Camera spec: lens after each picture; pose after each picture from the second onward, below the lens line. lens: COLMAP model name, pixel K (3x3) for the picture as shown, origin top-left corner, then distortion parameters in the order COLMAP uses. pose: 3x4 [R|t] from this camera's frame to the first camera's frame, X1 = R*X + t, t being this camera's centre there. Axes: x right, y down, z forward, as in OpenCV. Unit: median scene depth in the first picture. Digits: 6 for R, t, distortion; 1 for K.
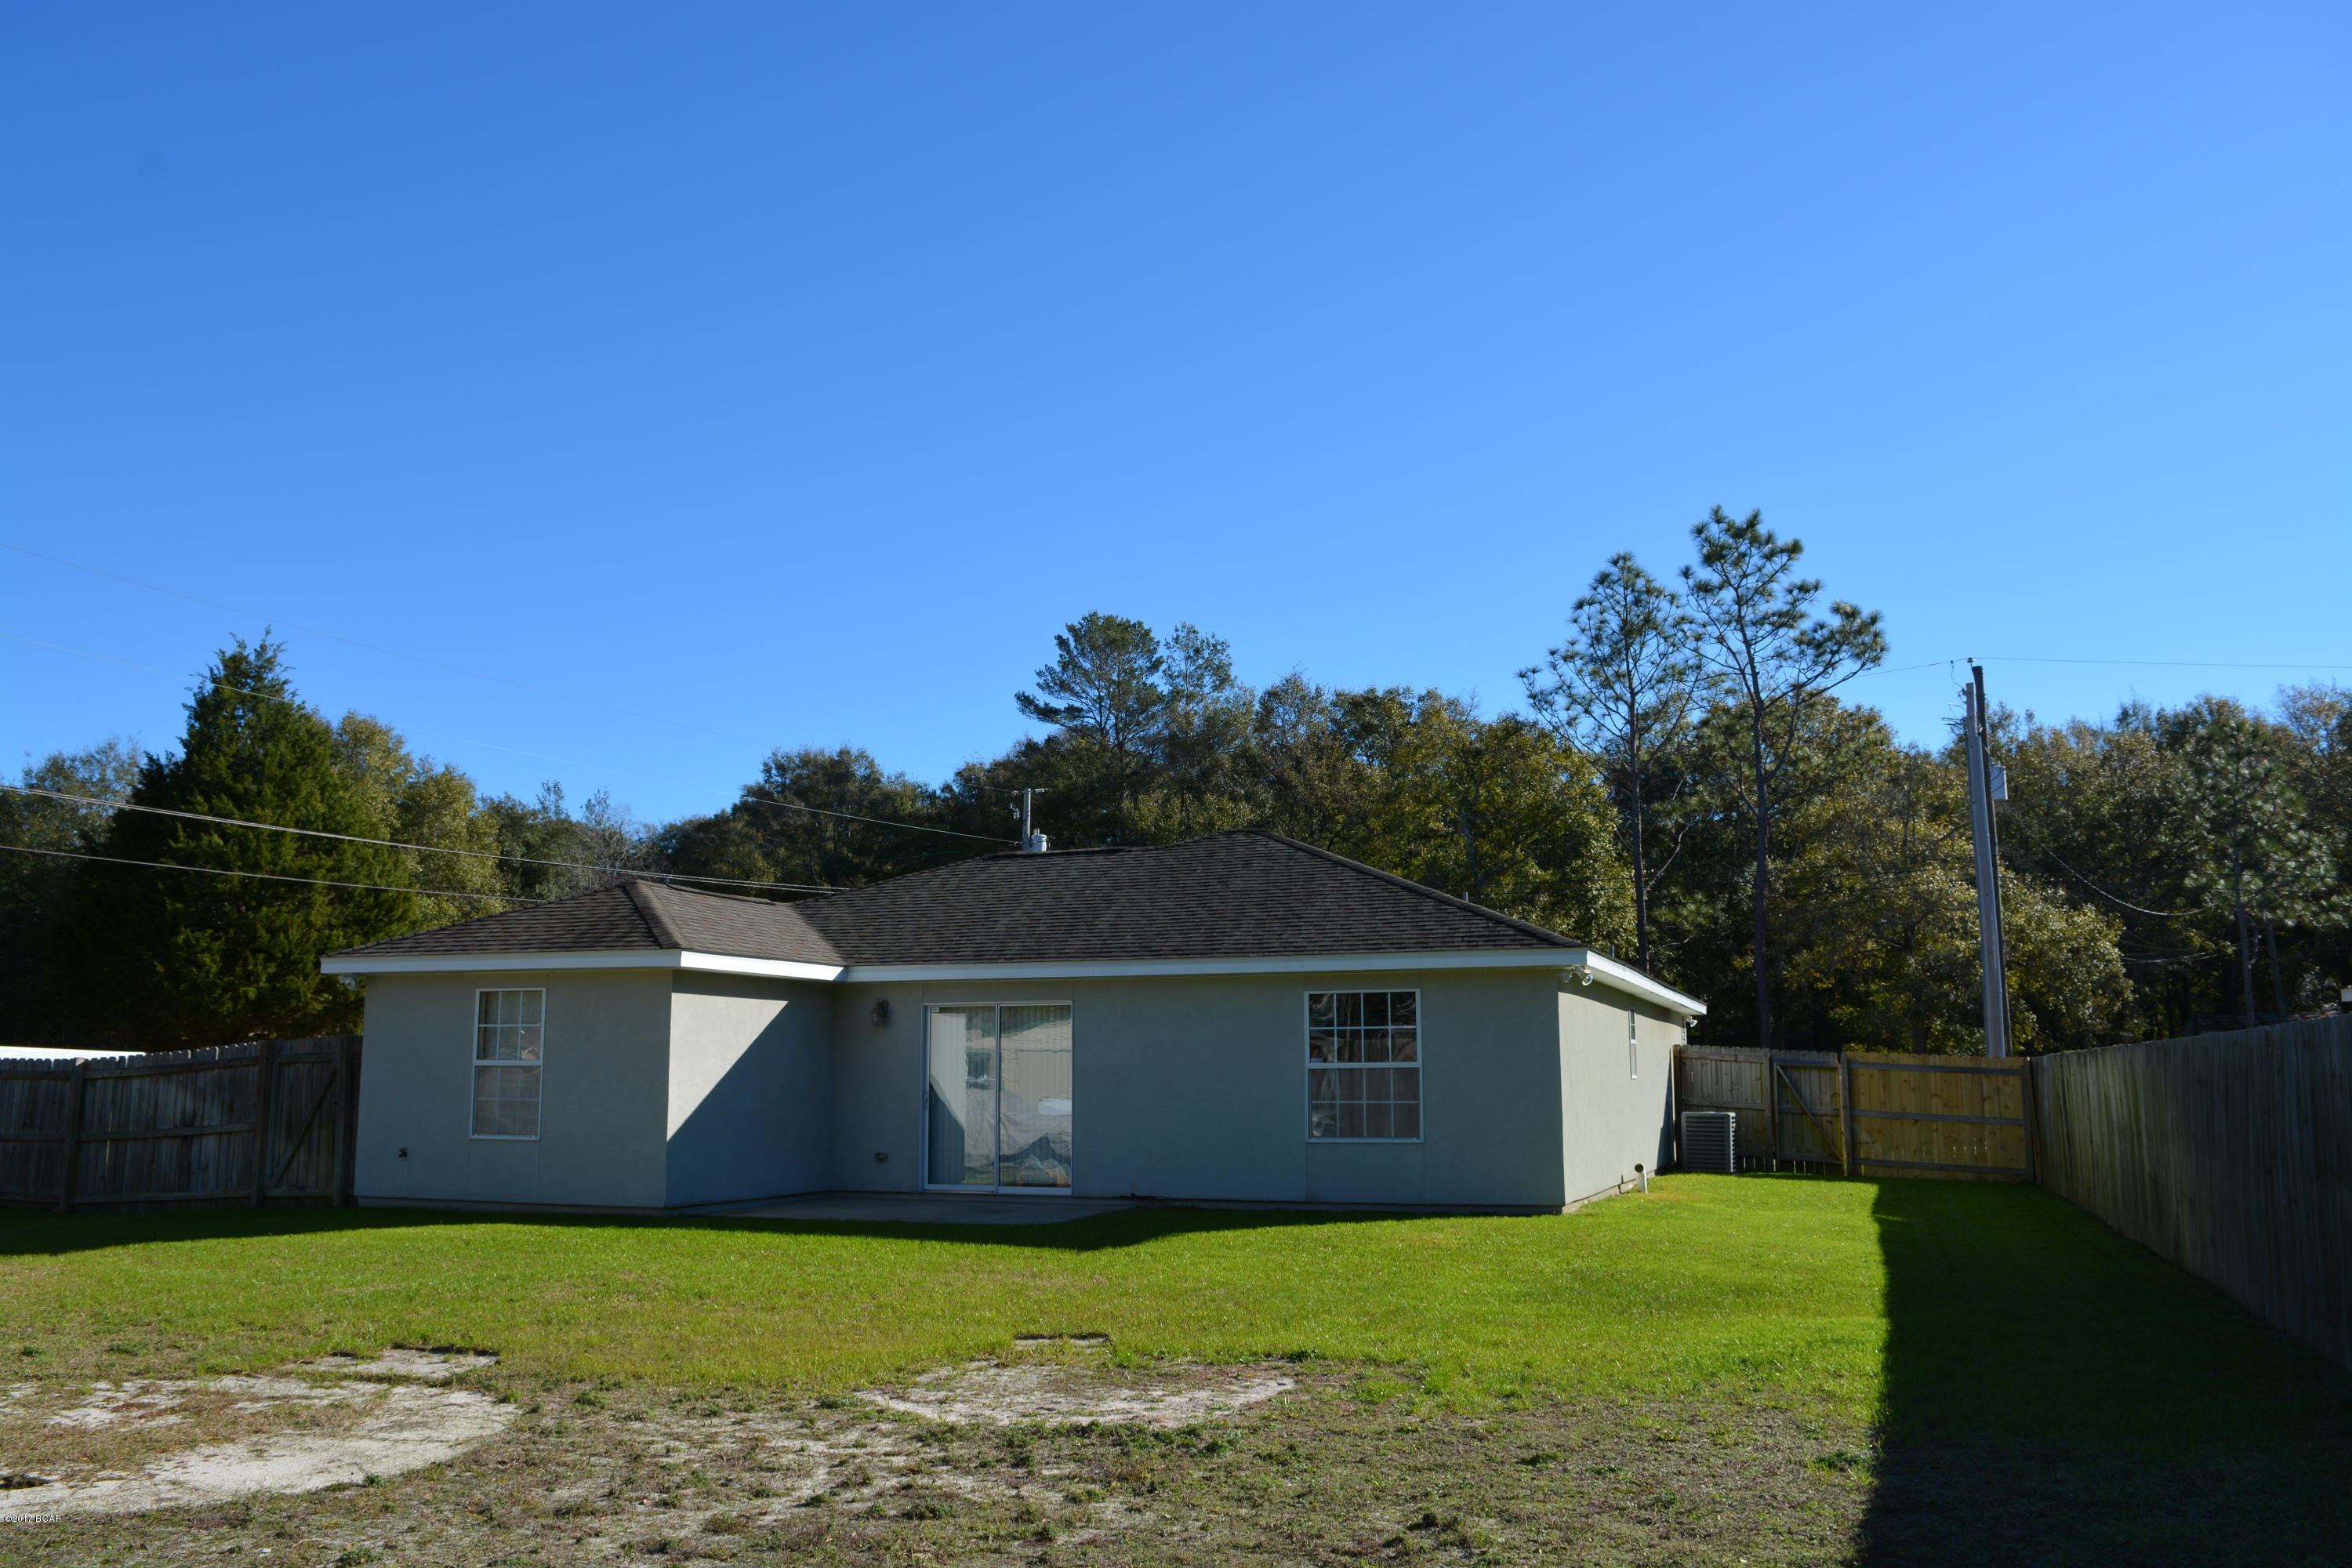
lens RADIAL K [[1839.2, 0, 1184.6], [0, 1839.2, 777.7], [0, 0, 1]] dist [-0.098236, 0.025161]
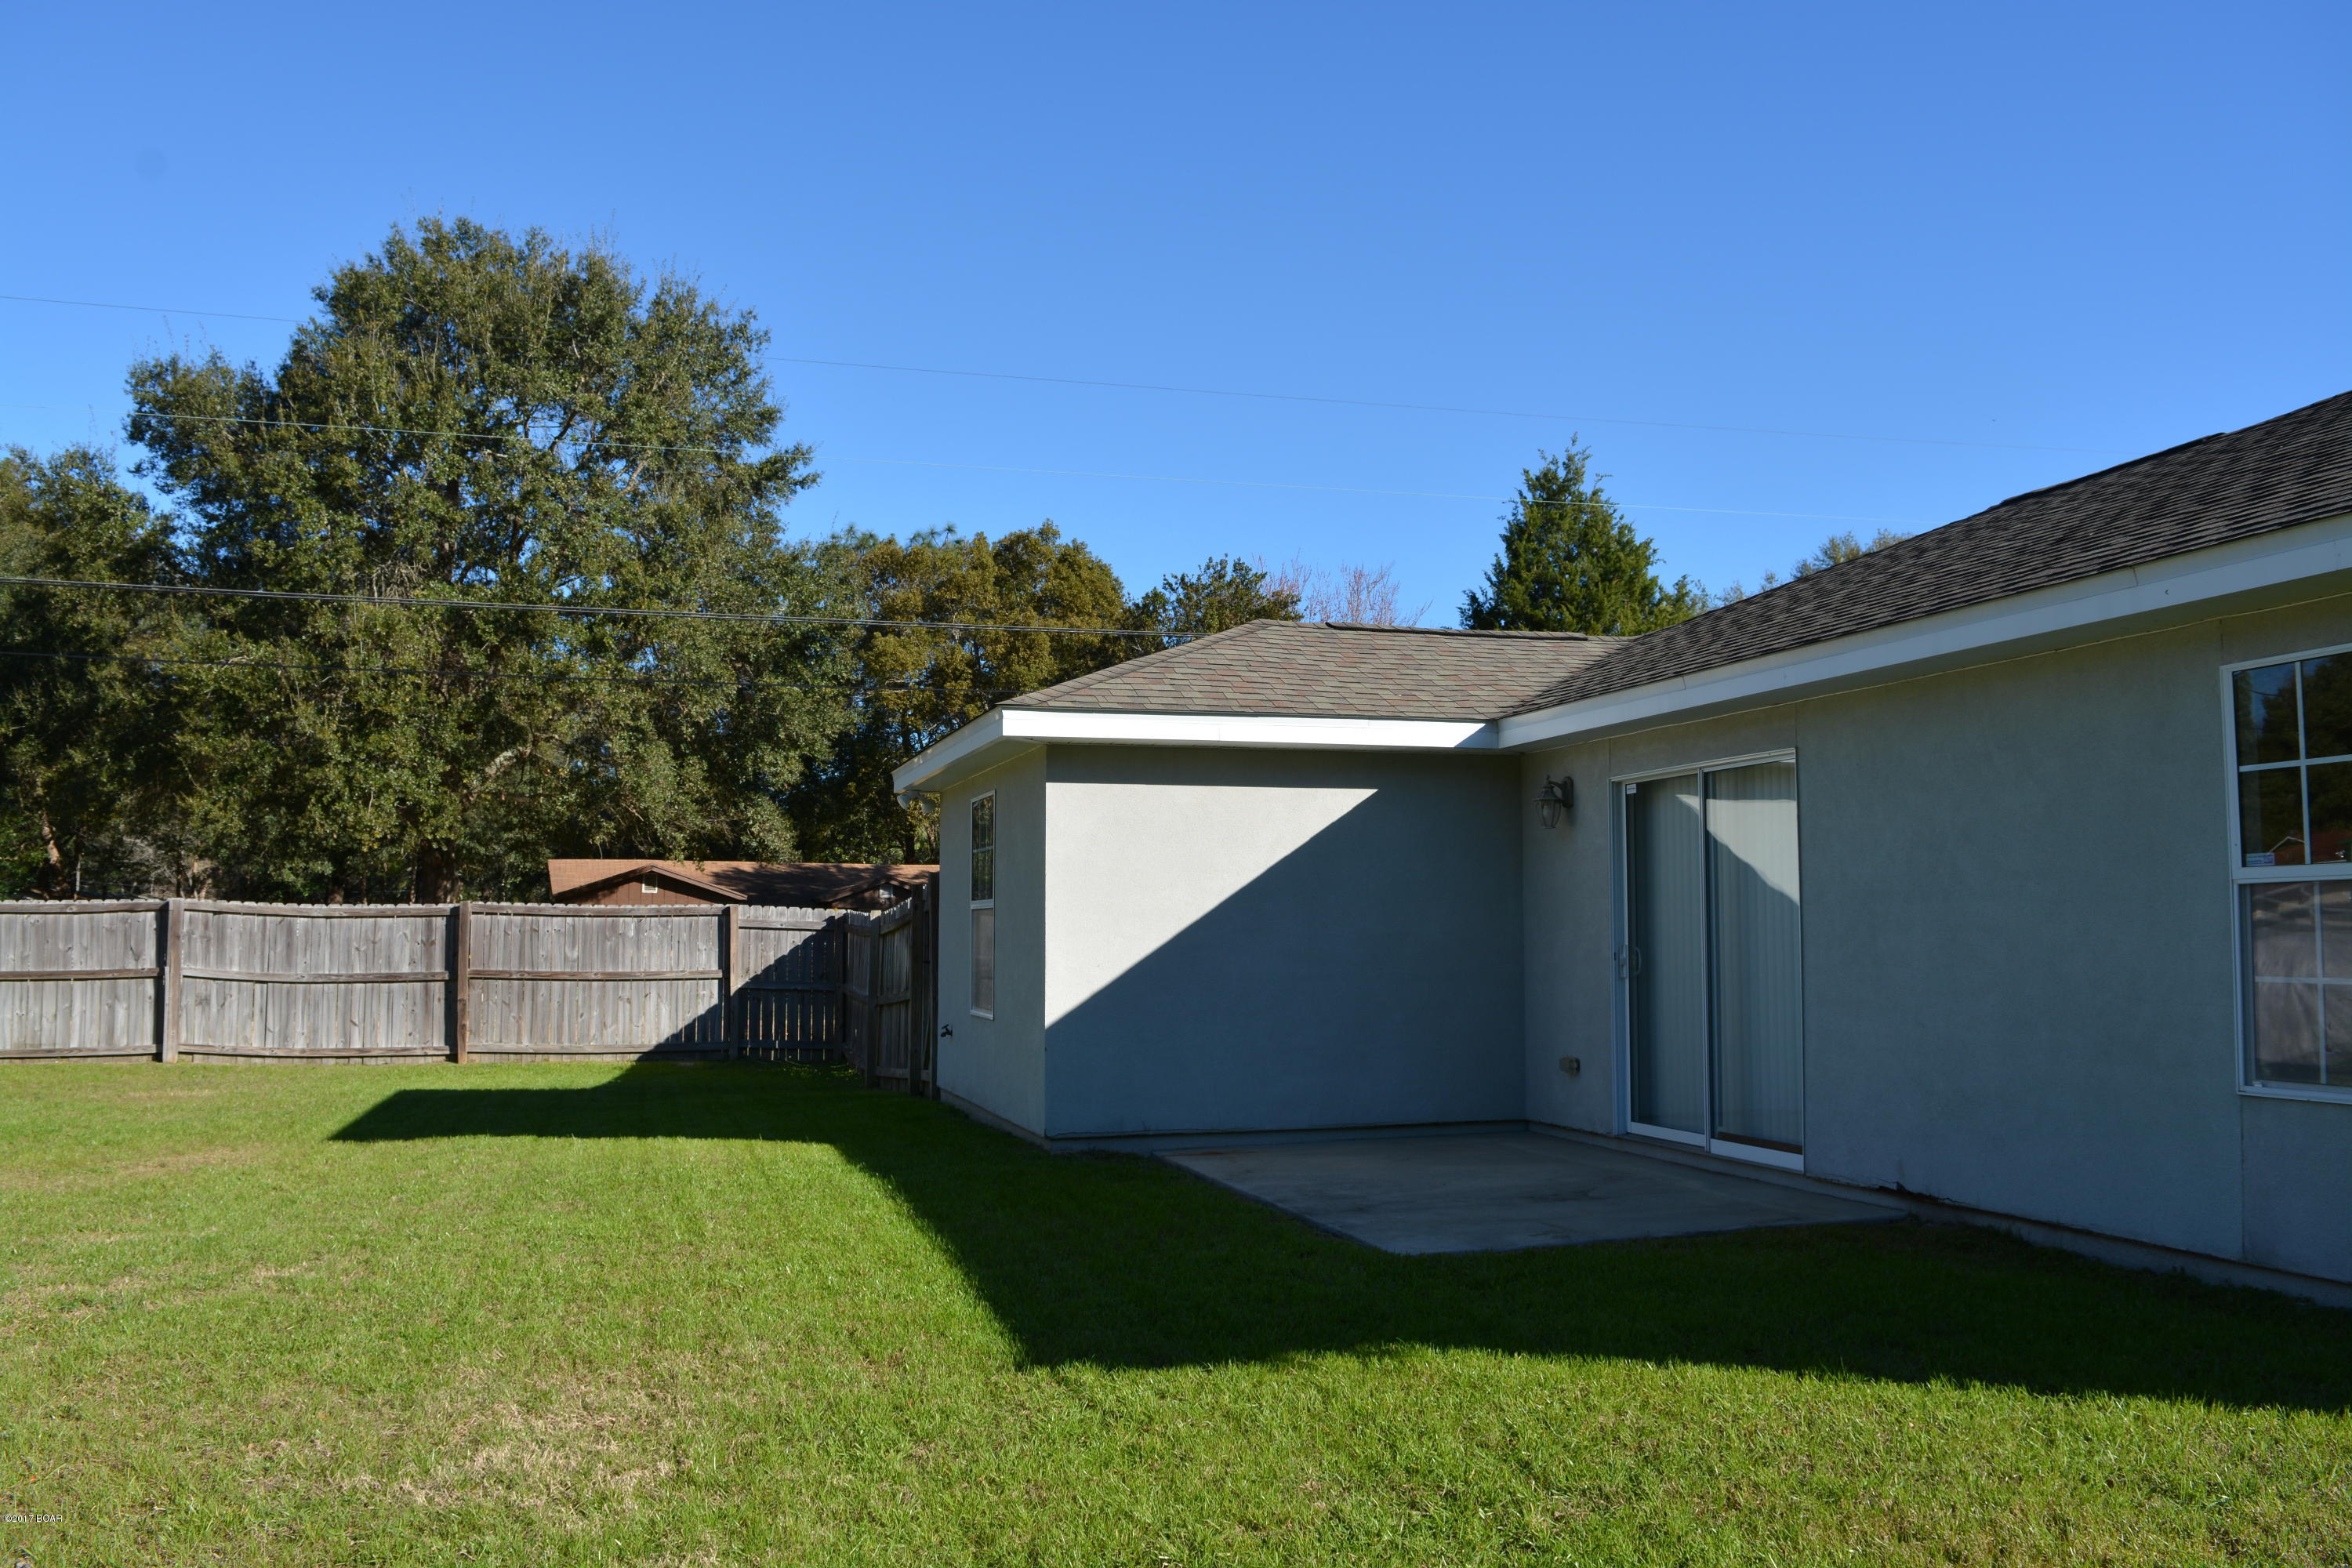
lens RADIAL K [[1839.2, 0, 1184.6], [0, 1839.2, 777.7], [0, 0, 1]] dist [-0.098236, 0.025161]
pose [[0.597111, -0.066801, -0.799372, 0.182522], [0.132430, 0.991062, 0.016102, 0.089079], [0.791152, -0.115475, 0.600620, 0.533612]]
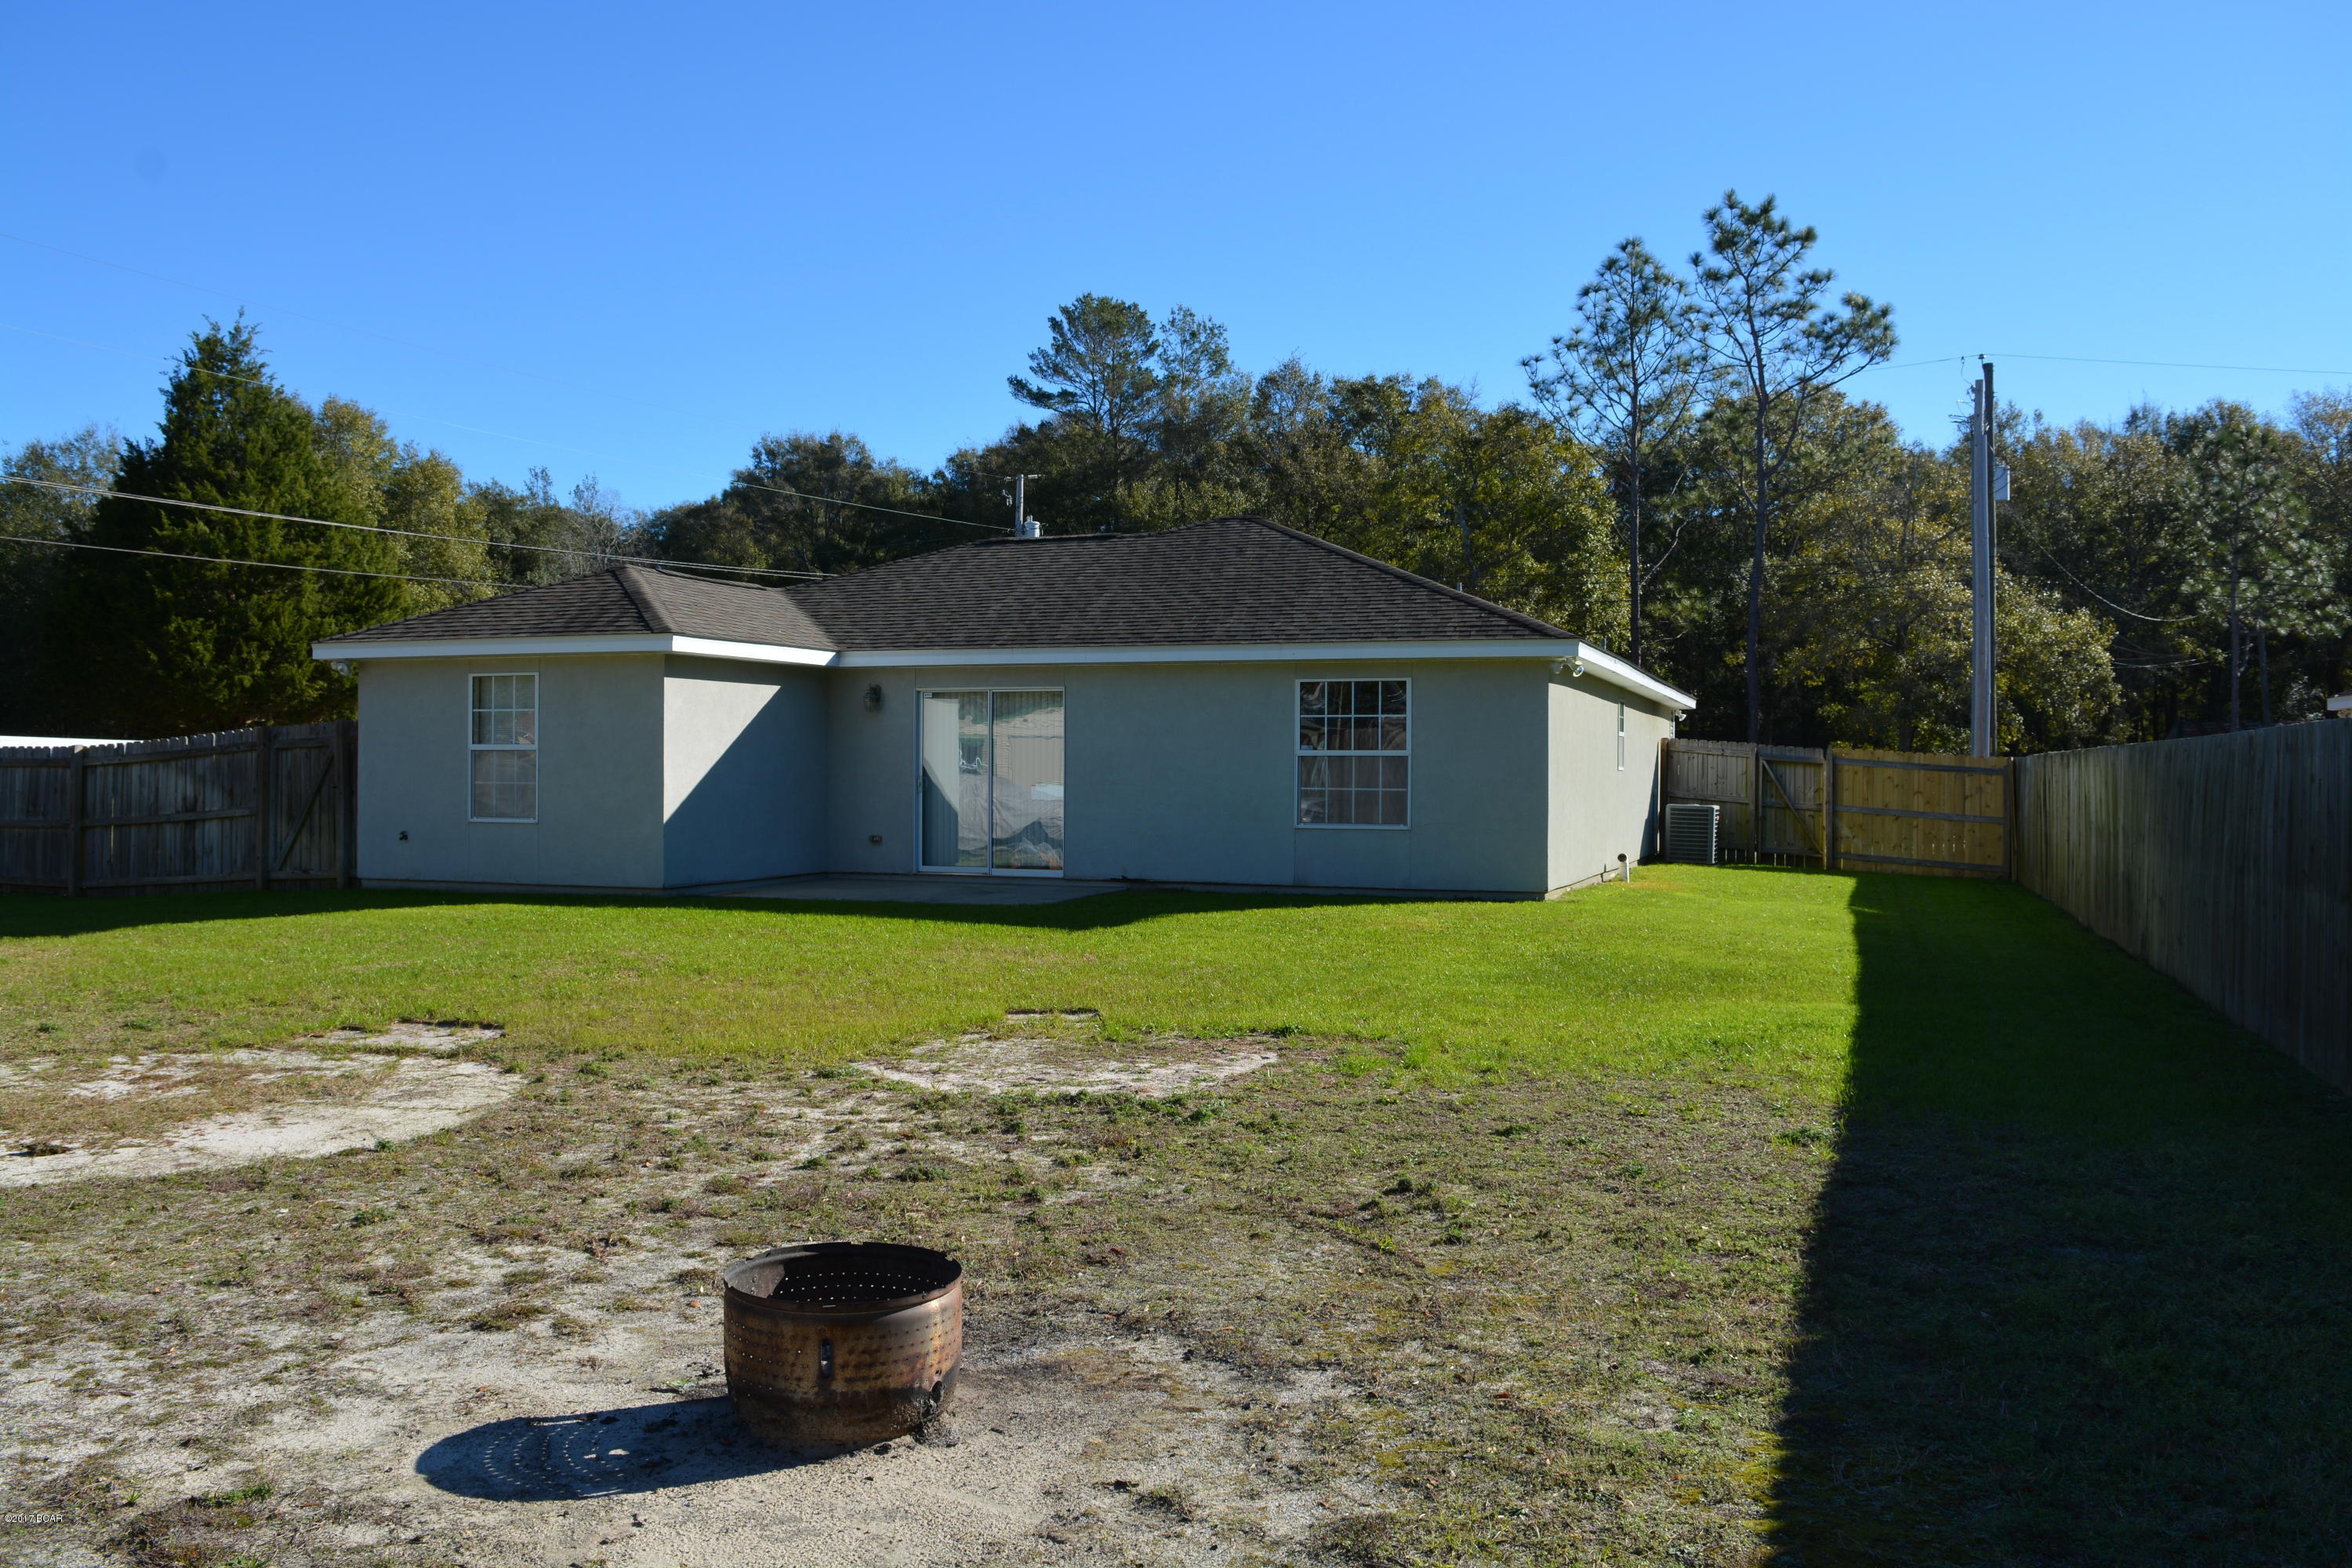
lens RADIAL K [[1839.2, 0, 1184.6], [0, 1839.2, 777.7], [0, 0, 1]] dist [-0.098236, 0.025161]
pose [[0.999955, 0.008591, 0.003927, 0.000865], [-0.009127, 0.985829, 0.167507, 0.001476], [-0.002432, -0.167536, 0.985863, 0.001398]]
